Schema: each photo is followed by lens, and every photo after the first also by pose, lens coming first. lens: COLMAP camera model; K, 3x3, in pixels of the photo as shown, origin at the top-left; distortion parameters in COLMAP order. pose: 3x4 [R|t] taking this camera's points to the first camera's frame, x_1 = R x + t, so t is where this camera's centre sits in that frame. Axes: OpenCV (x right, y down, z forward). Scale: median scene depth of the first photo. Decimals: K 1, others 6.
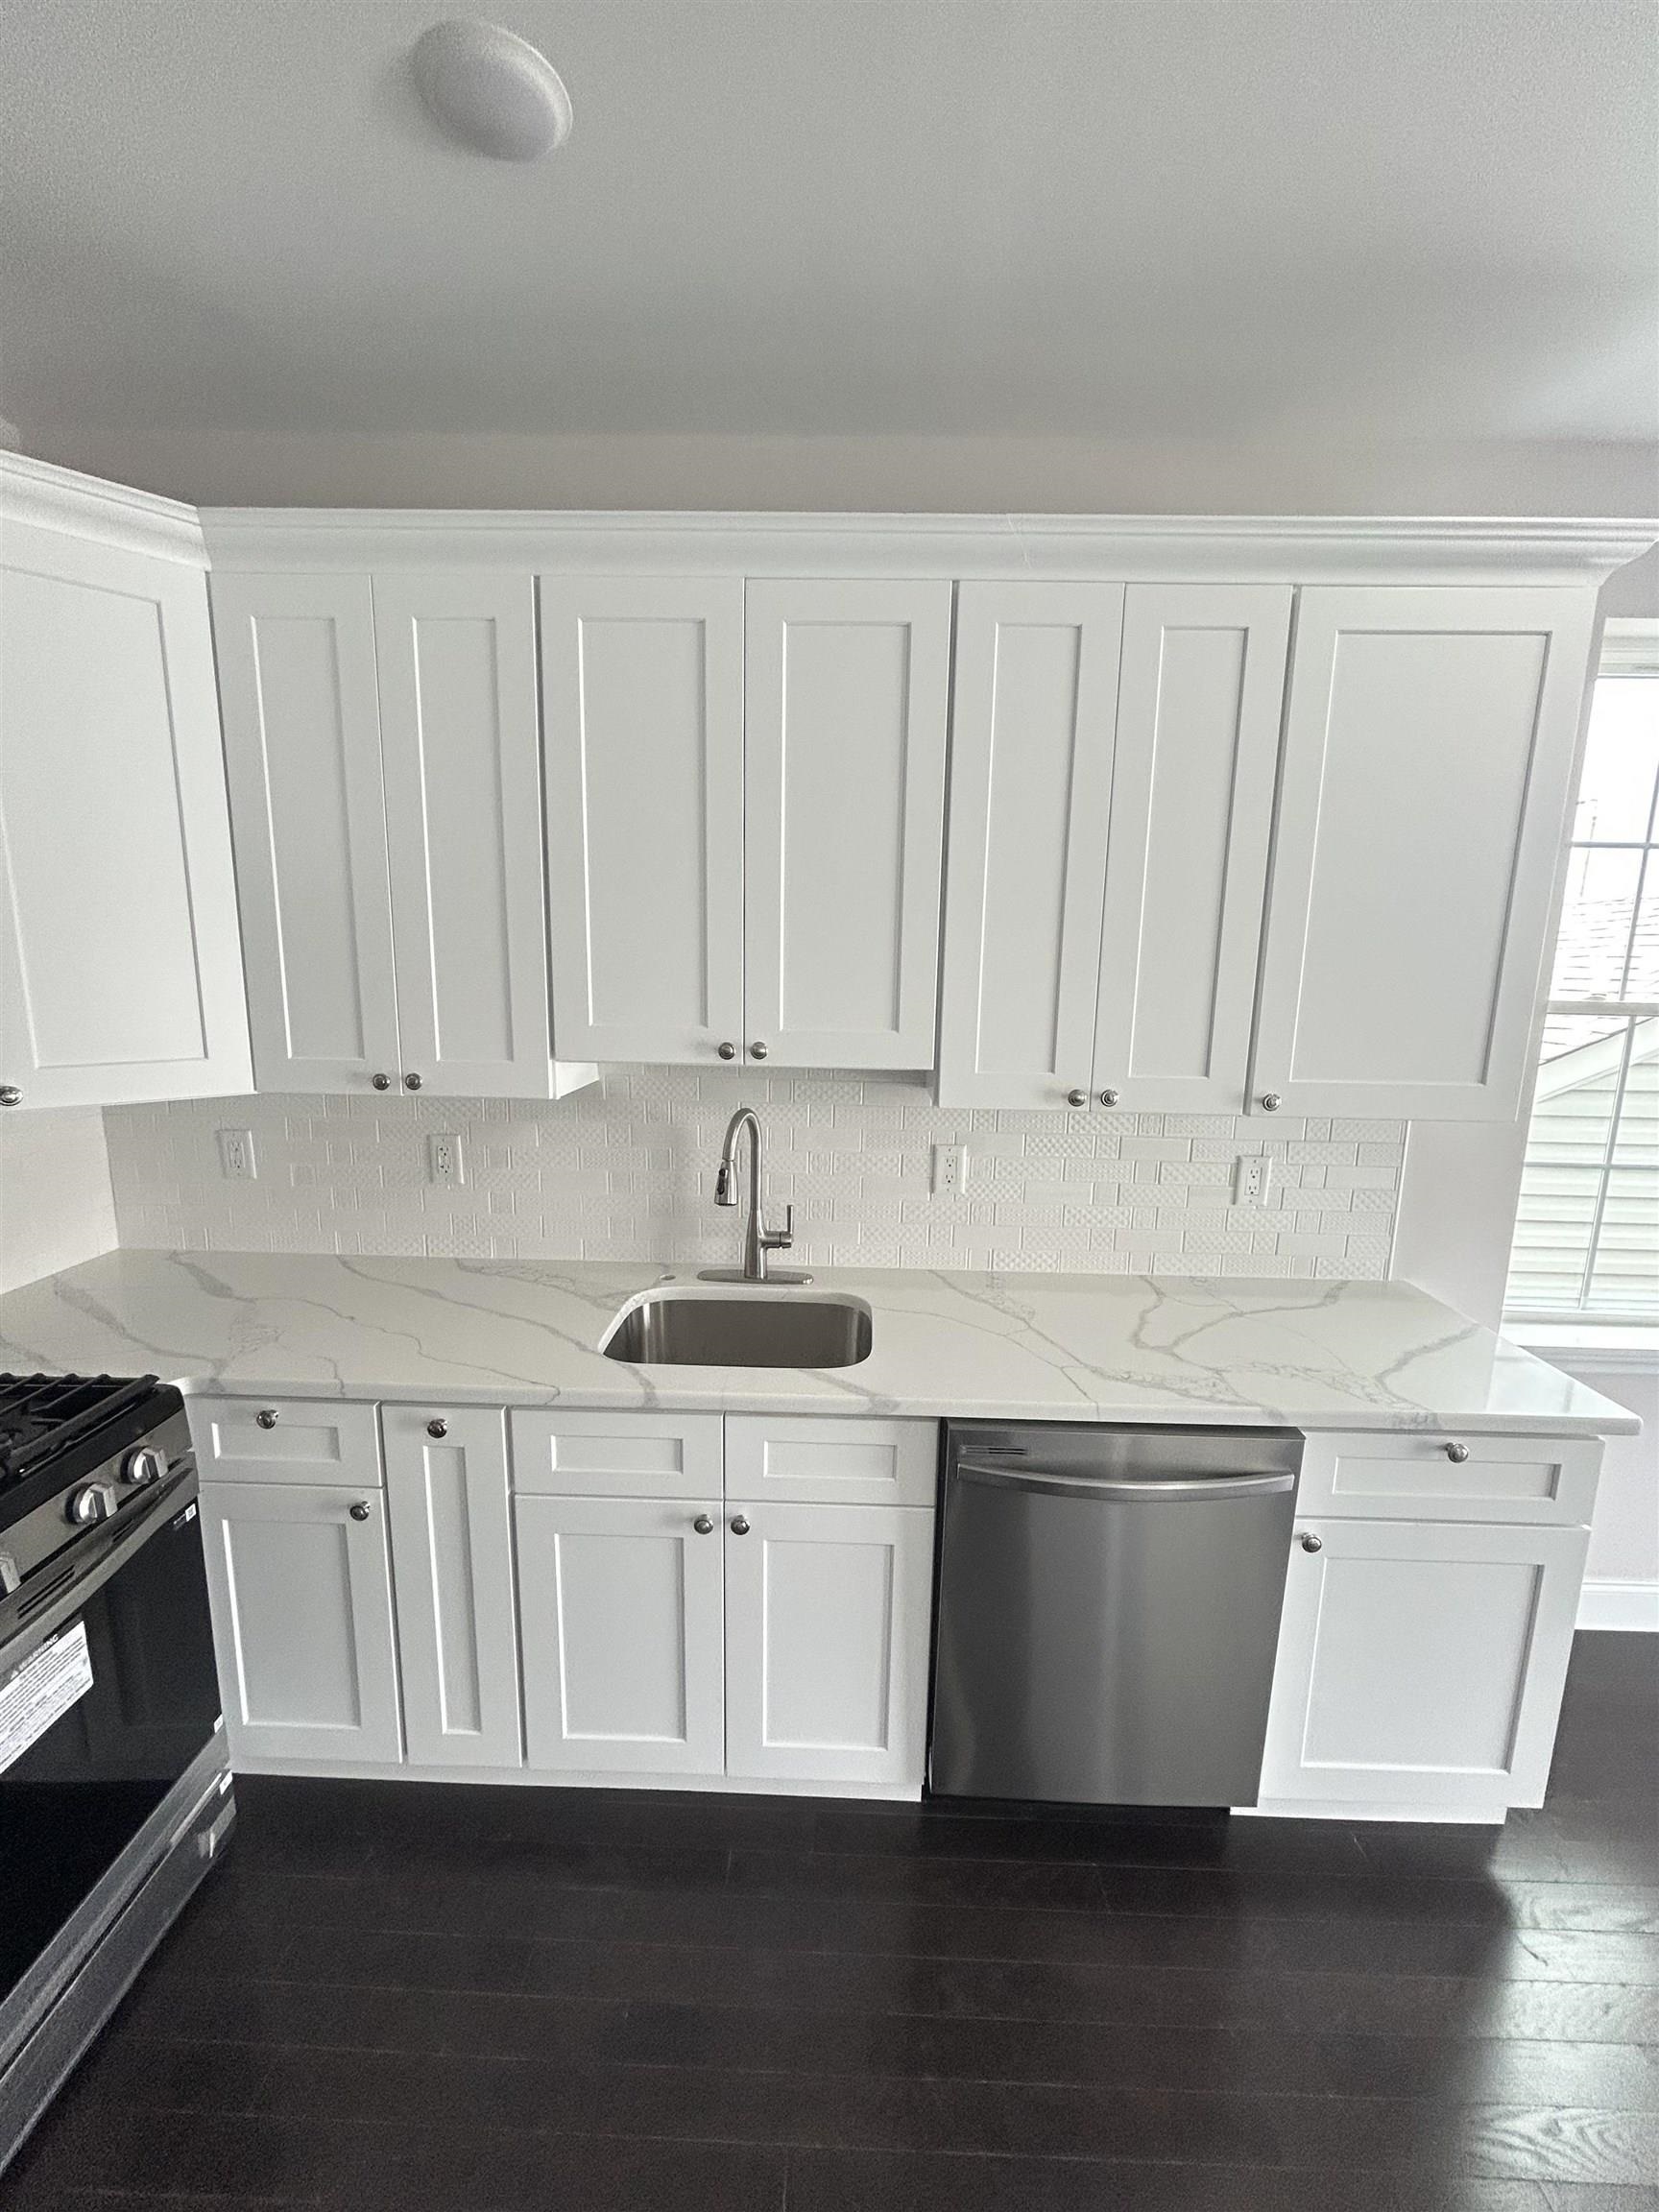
lens RADIAL K [[882.8, 0, 830.1], [0, 882.8, 1108.6], [0, 0, 1]] dist [-0.001837, 0.000391]
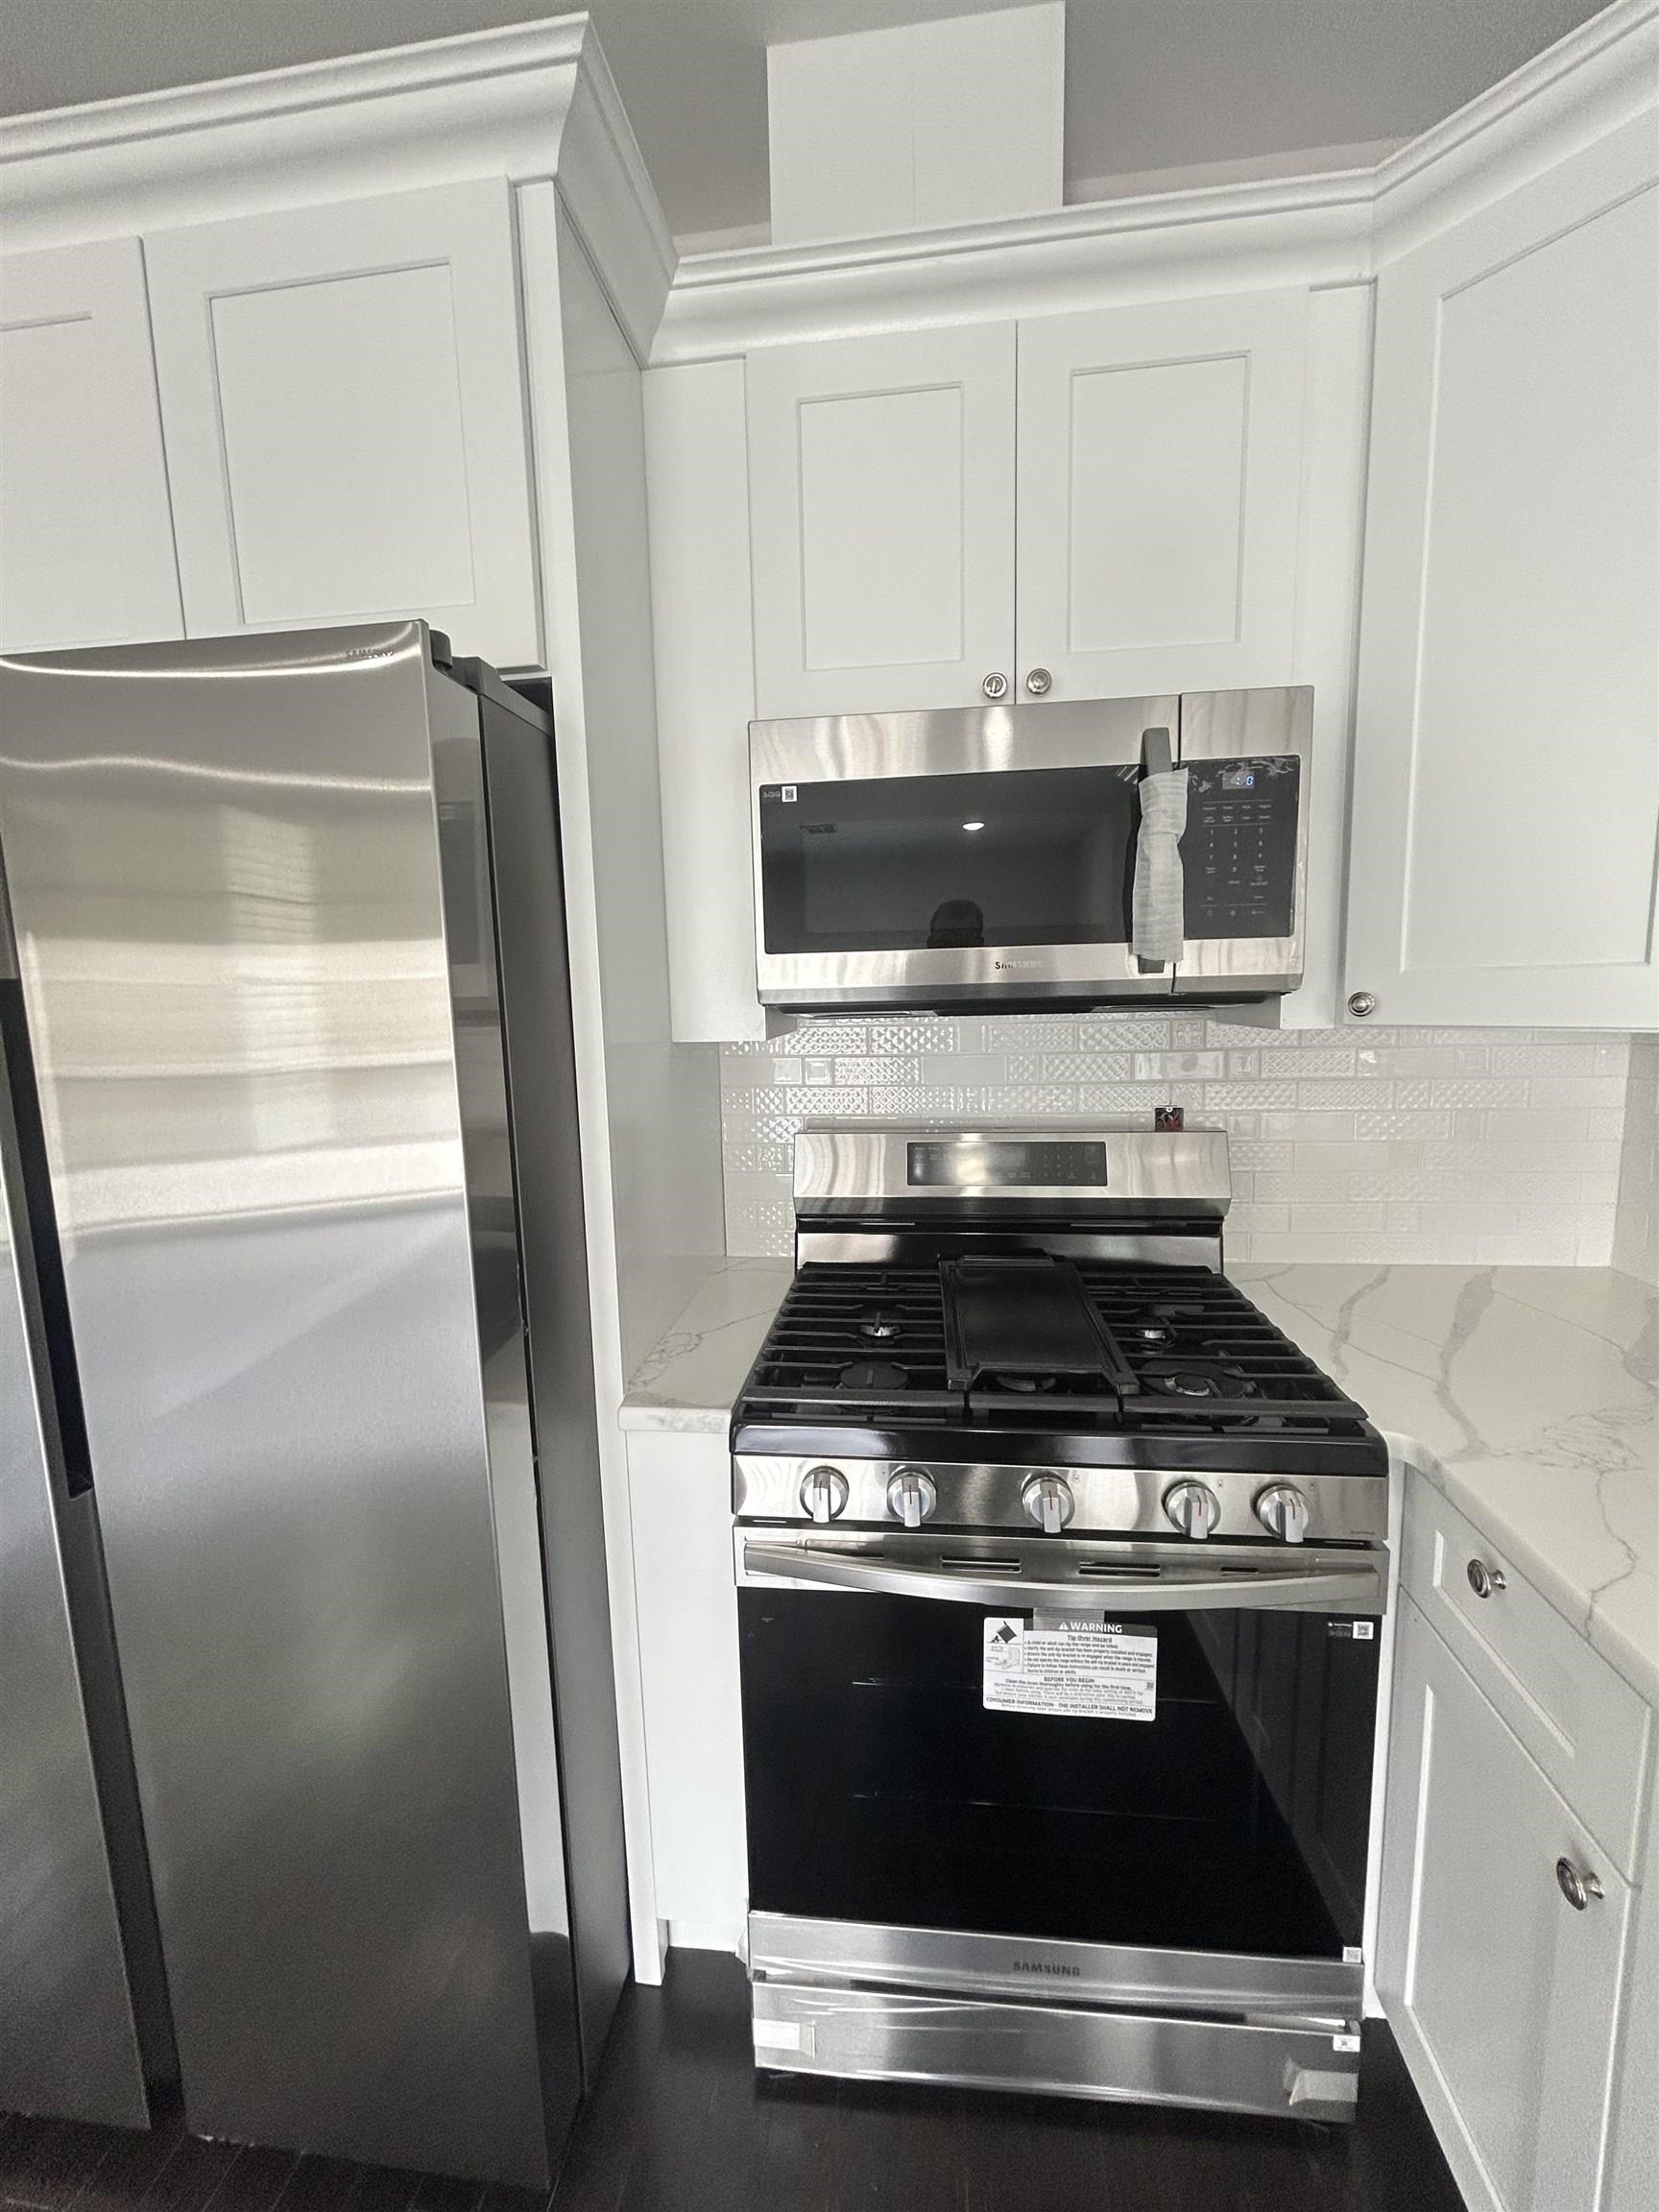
lens RADIAL K [[882.8, 0, 837.5], [0, 882.8, 1107.8], [0, 0, 1]] dist [-0.001837, 0.000391]
pose [[-0.098013, 0.116550, -0.988337, -0.069968], [-0.145223, 0.980813, 0.130064, 0.039960], [0.984532, 0.156277, -0.079207, 0.548509]]
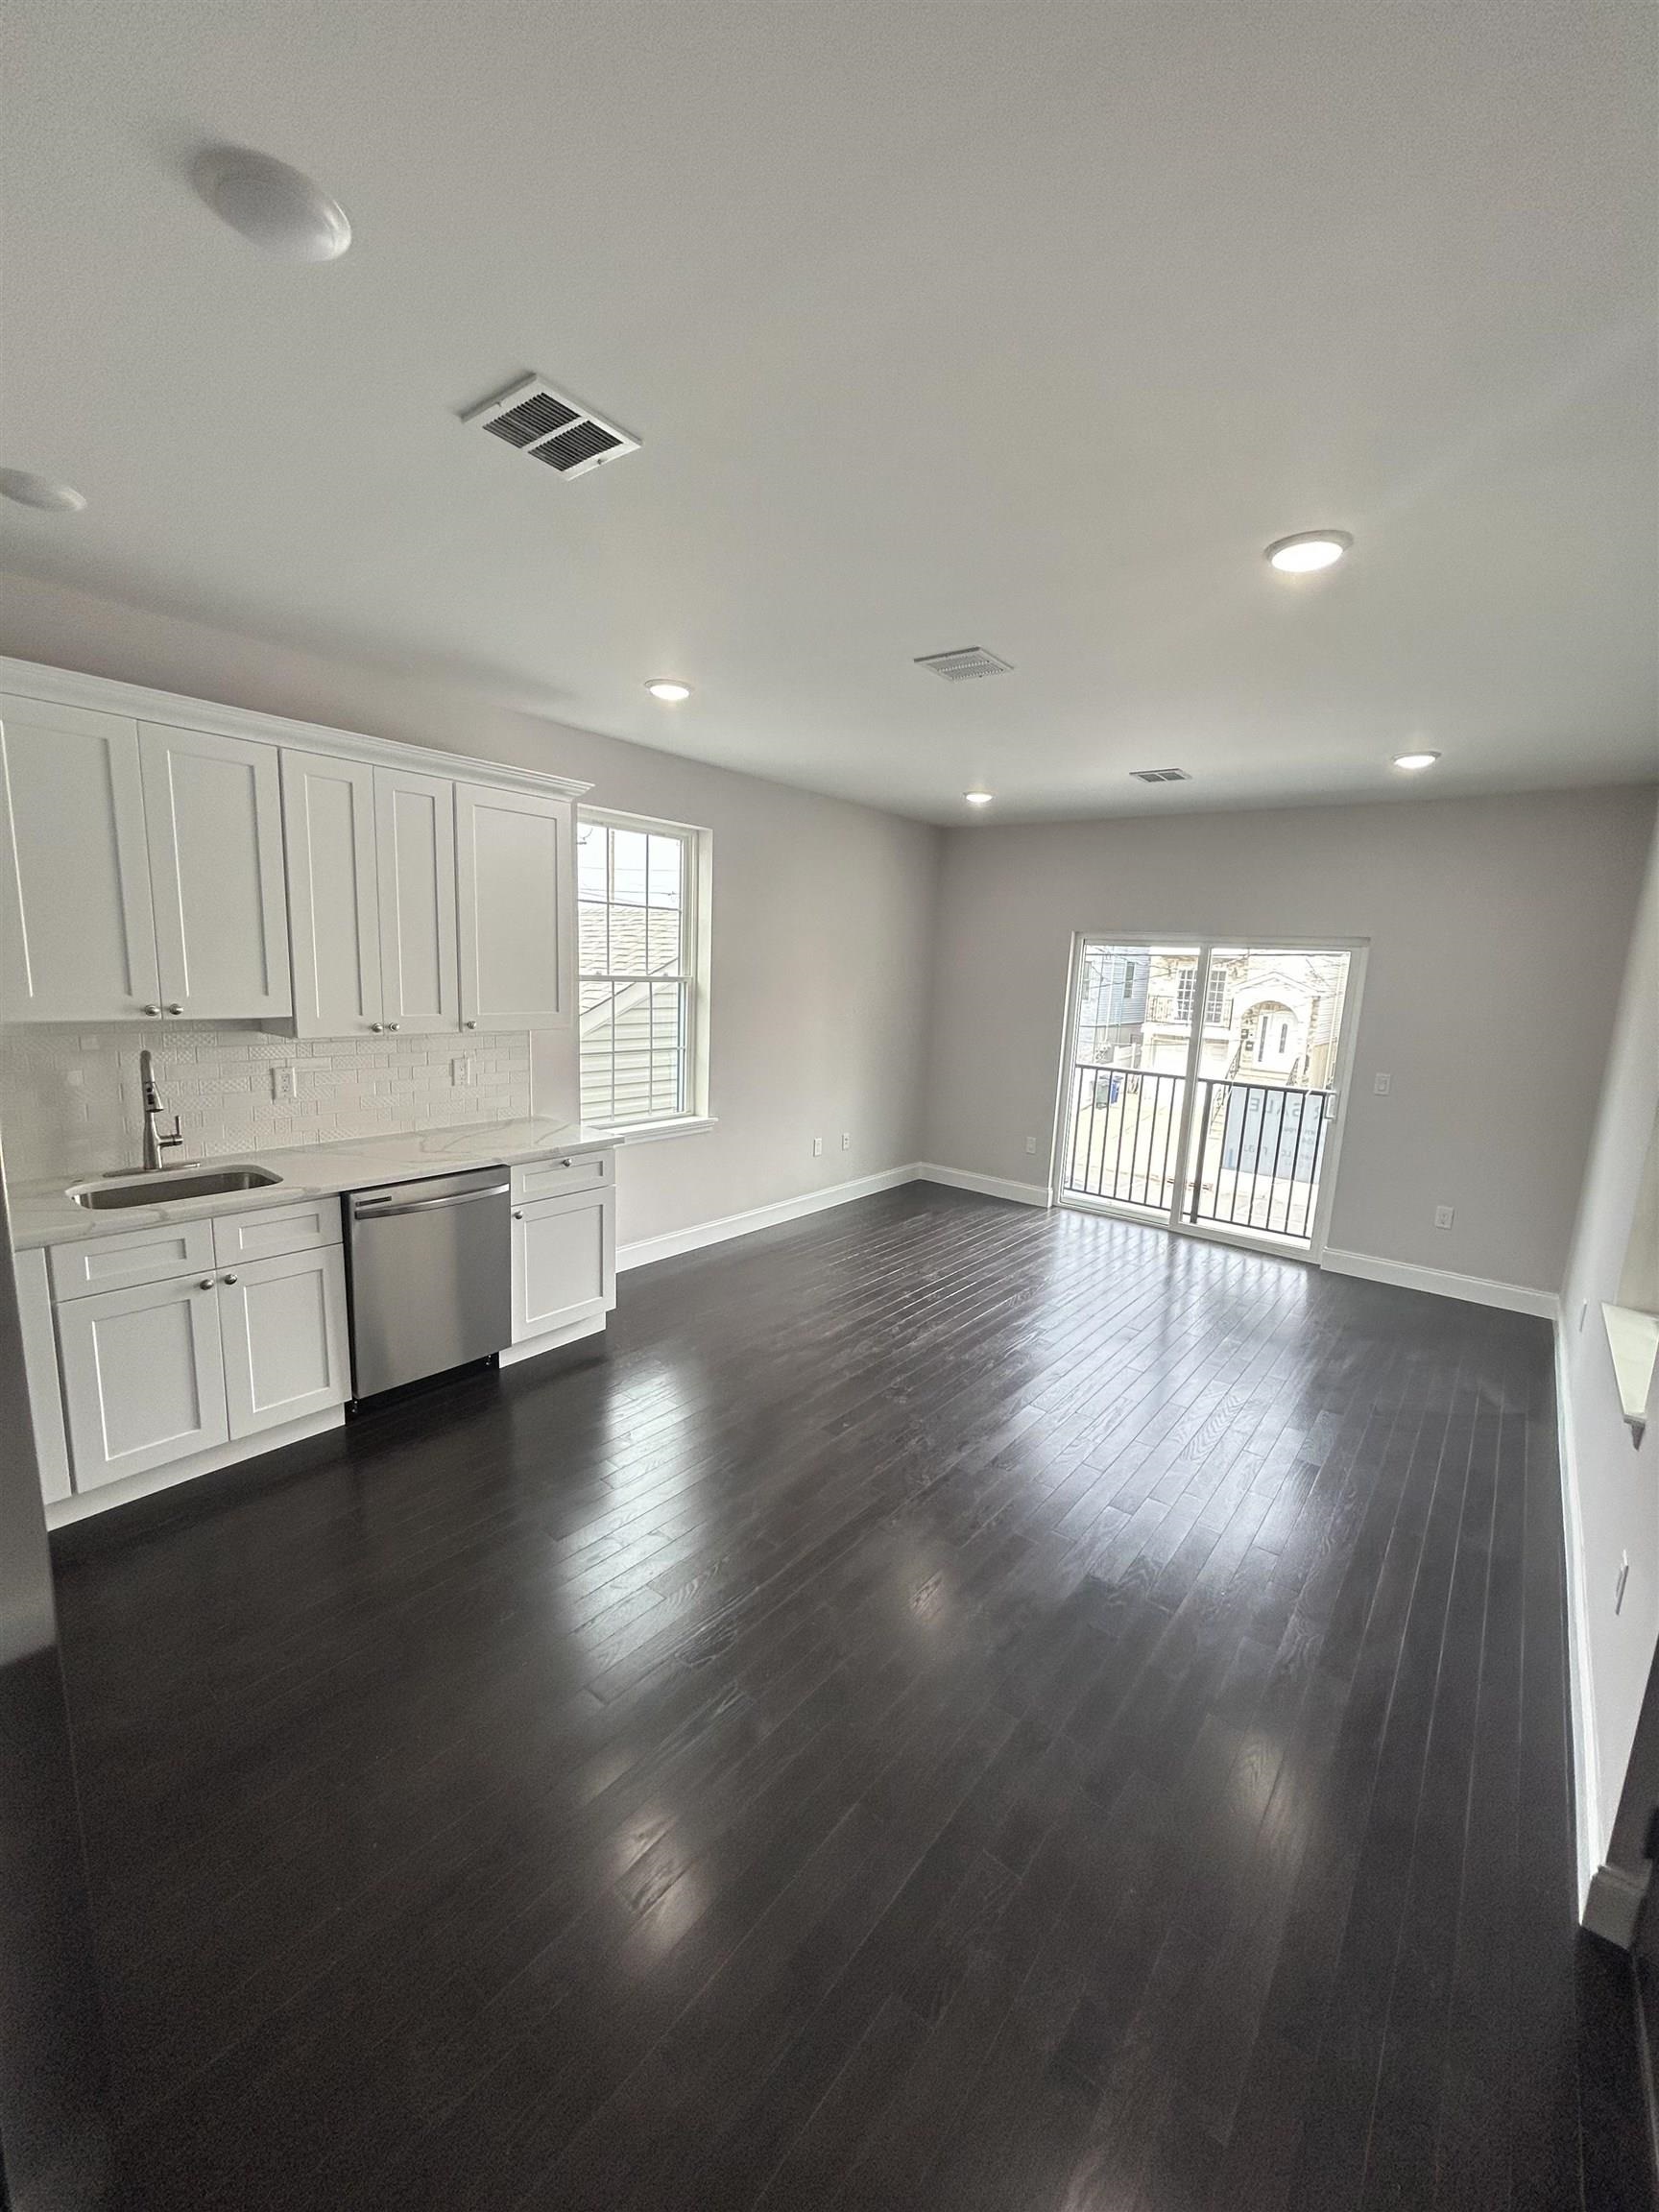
lens RADIAL K [[882.8, 0, 839.7], [0, 882.8, 1109.6], [0, 0, 1]] dist [-0.001837, 0.000391]
pose [[0.592180, -0.127390, 0.795672, -0.681256], [0.099815, 0.991416, 0.084442, 0.102516], [-0.799600, 0.029415, 0.599812, -0.953885]]
